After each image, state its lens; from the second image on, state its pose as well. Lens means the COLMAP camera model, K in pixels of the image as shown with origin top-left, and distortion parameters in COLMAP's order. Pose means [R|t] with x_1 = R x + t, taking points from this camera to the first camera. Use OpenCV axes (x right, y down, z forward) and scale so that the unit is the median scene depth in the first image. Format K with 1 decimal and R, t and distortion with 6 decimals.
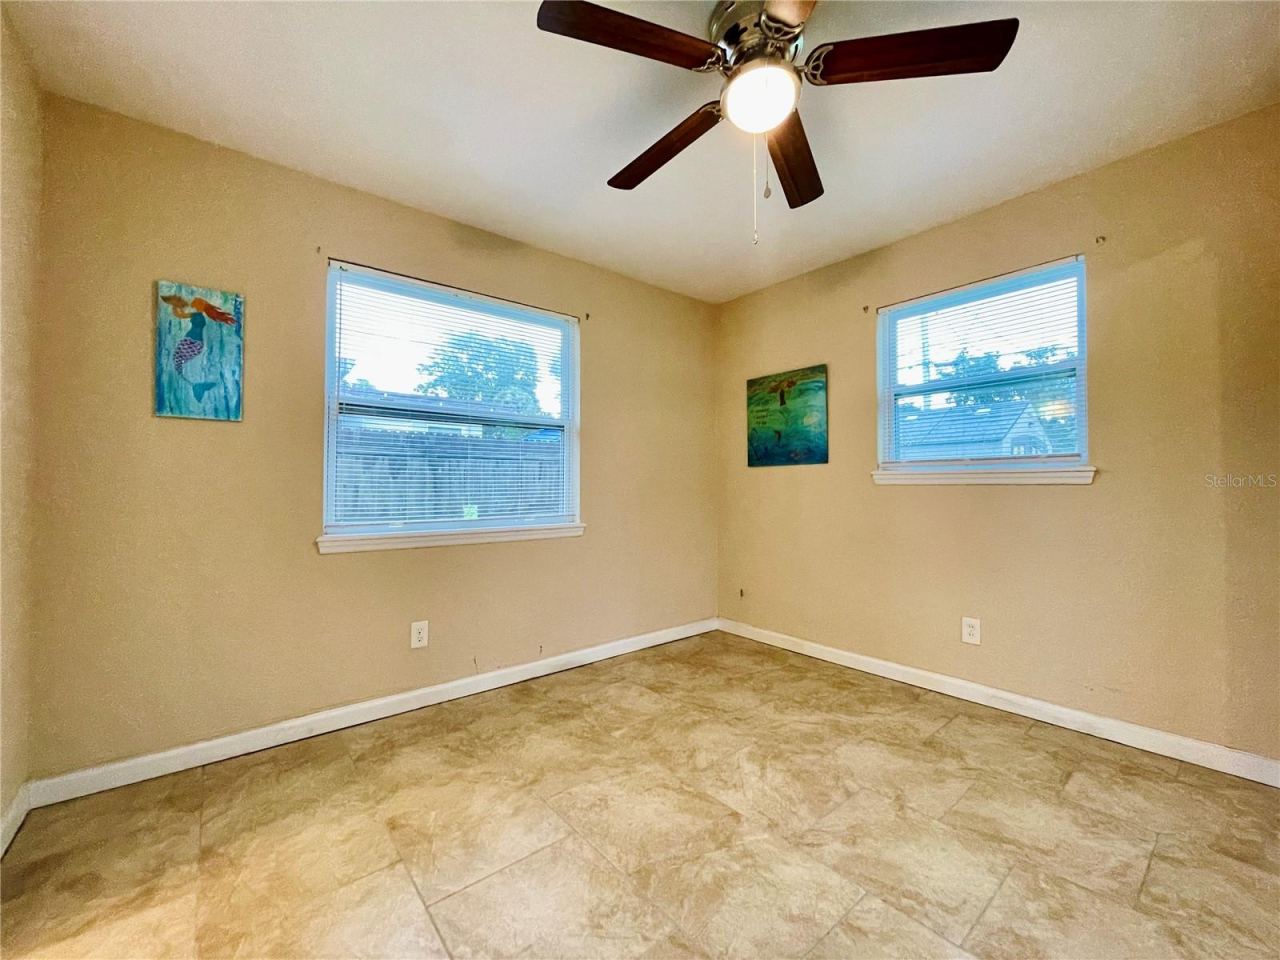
lens RADIAL K [[519.4, 0, 637.3], [0, 519.4, 480.0], [0, 0, 1]] dist [0.011429, 0.000445]
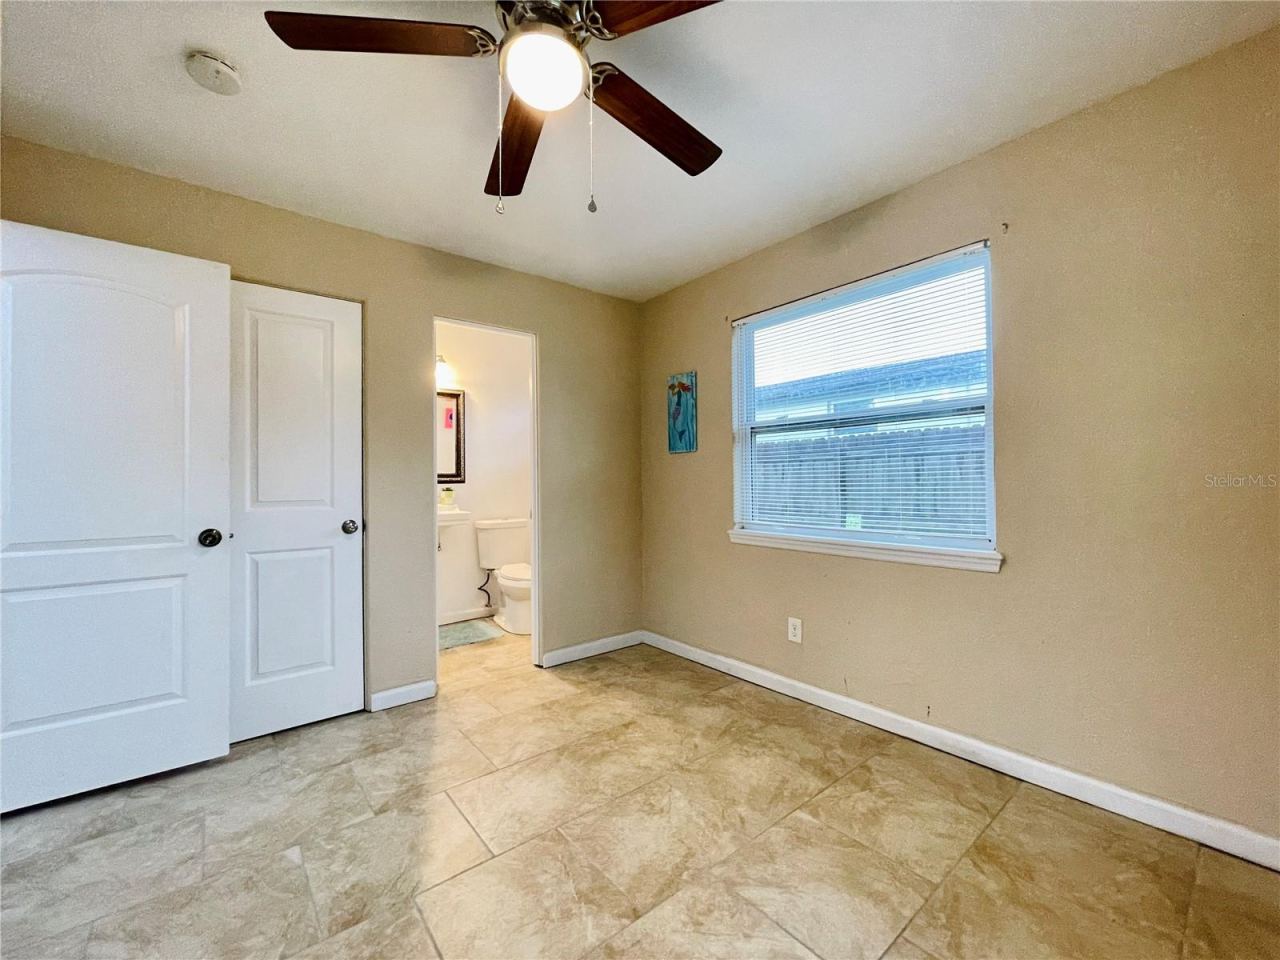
lens RADIAL K [[519.4, 0, 641.1], [0, 519.4, 482.4], [0, 0, 1]] dist [0.011429, 0.000445]
pose [[0.012035, -0.001059, -0.999927, 0.780341], [0.022006, 0.999758, -0.000794, -0.020868], [0.999685, -0.021994, 0.012055, 0.792955]]
